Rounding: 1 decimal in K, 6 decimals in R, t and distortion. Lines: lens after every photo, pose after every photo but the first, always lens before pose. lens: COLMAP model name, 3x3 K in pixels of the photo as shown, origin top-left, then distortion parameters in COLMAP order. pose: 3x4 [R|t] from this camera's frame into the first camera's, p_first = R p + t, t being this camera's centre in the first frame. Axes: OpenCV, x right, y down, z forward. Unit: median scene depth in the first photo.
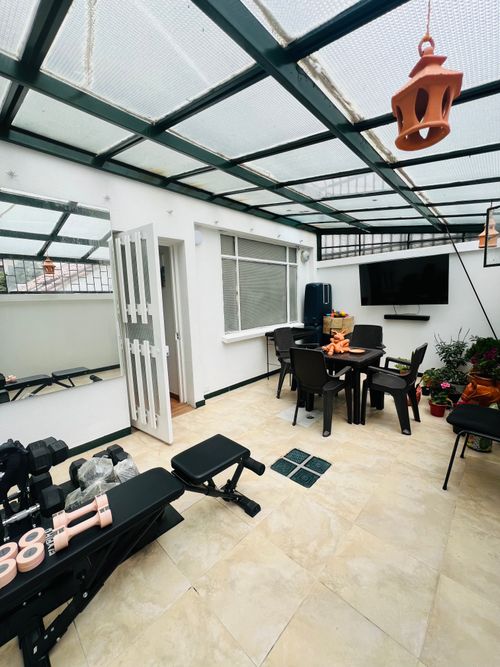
lens RADIAL K [[267.3, 0, 249.3], [0, 267.3, 333.2], [0, 0, 1]] dist [-0.001877, -0.000114]
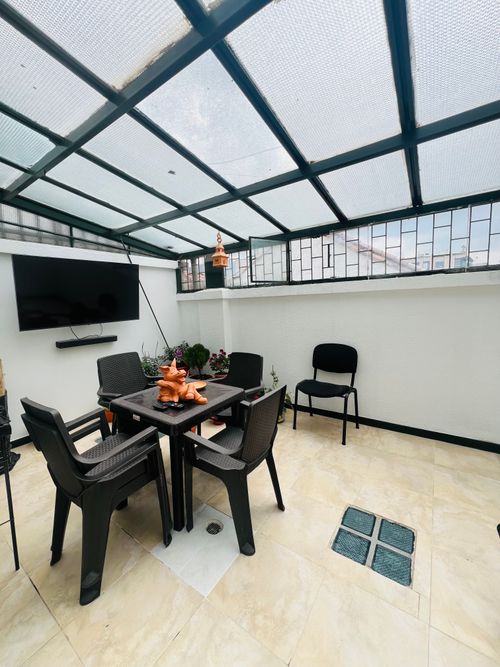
lens RADIAL K [[267.3, 0, 250.1], [0, 267.3, 332.4], [0, 0, 1]] dist [-0.001877, -0.000114]
pose [[-0.157219, -0.079762, 0.984337, -0.285944], [0.177166, 0.978285, 0.107568, -0.117428], [-0.971542, 0.191303, -0.139674, 0.944398]]
